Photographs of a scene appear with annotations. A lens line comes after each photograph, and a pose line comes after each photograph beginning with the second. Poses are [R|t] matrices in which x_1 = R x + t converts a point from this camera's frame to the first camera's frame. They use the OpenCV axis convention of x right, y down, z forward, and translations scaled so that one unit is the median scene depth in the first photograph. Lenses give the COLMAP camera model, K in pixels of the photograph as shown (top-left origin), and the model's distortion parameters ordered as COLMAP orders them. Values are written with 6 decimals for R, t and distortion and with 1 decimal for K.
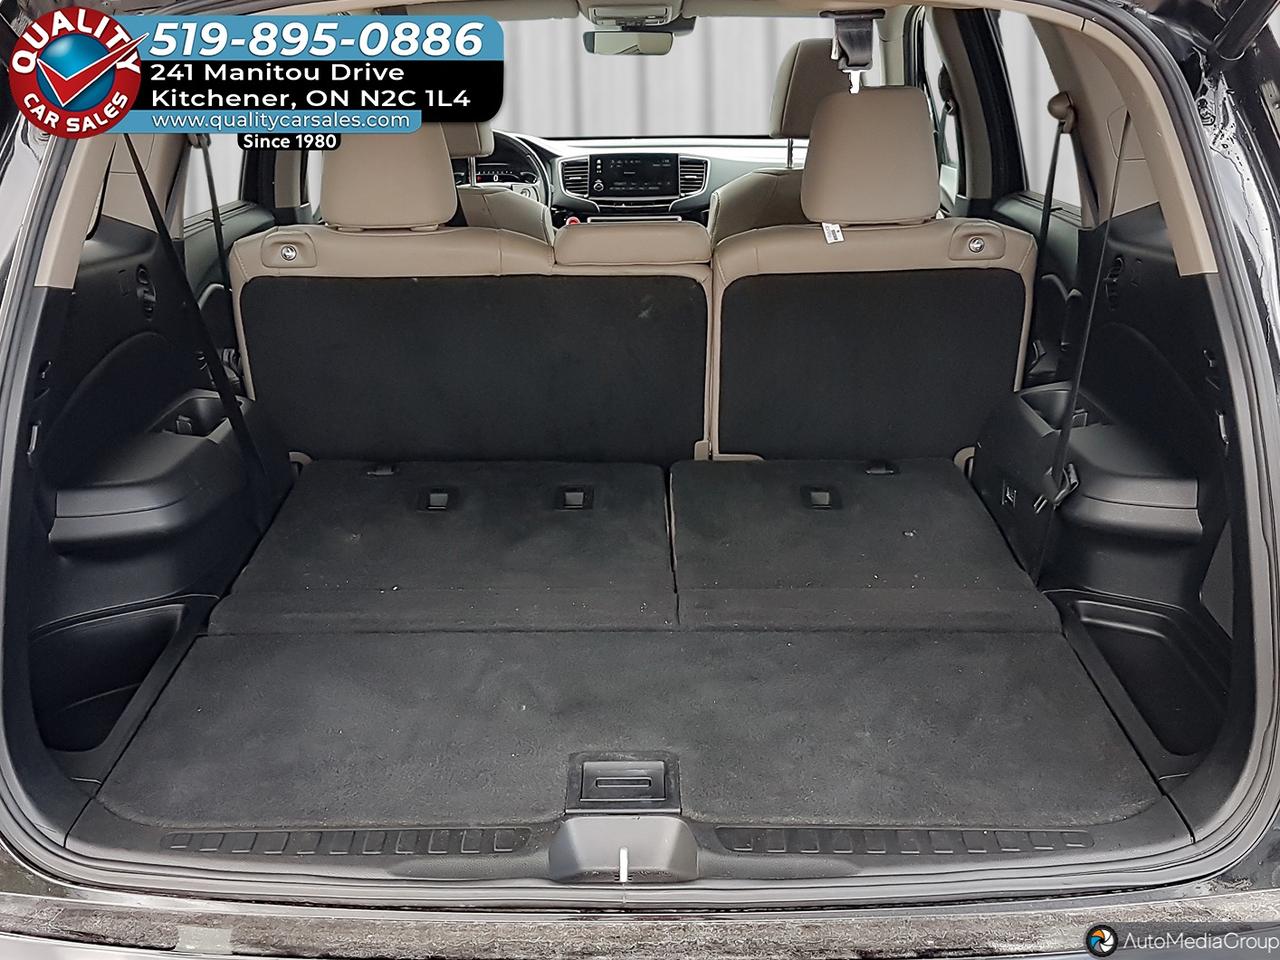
lens RADIAL K [[982.5, 0, 623.6], [0, 982.5, 480.4], [0, 0, 1]] dist [0.001616, -0.001146]
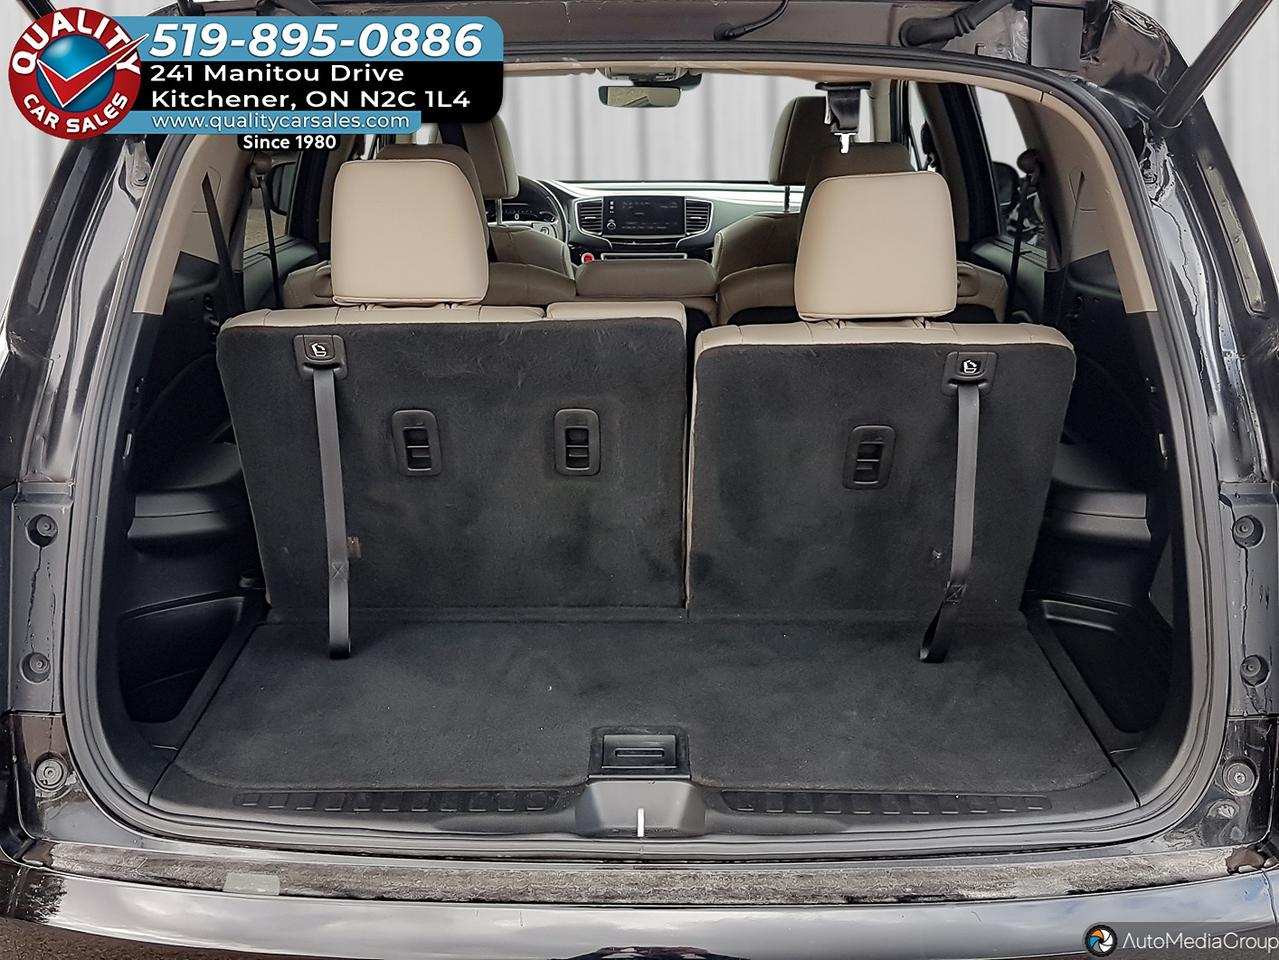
lens RADIAL K [[981.8, 0, 623.1], [0, 981.8, 480.4], [0, 0, 1]] dist [0.001616, -0.001146]
pose [[0.999936, 0.008951, 0.006981, -0.029527], [-0.008752, 0.999567, -0.028102, 0.024693], [-0.007230, 0.028039, 0.999581, -0.139585]]
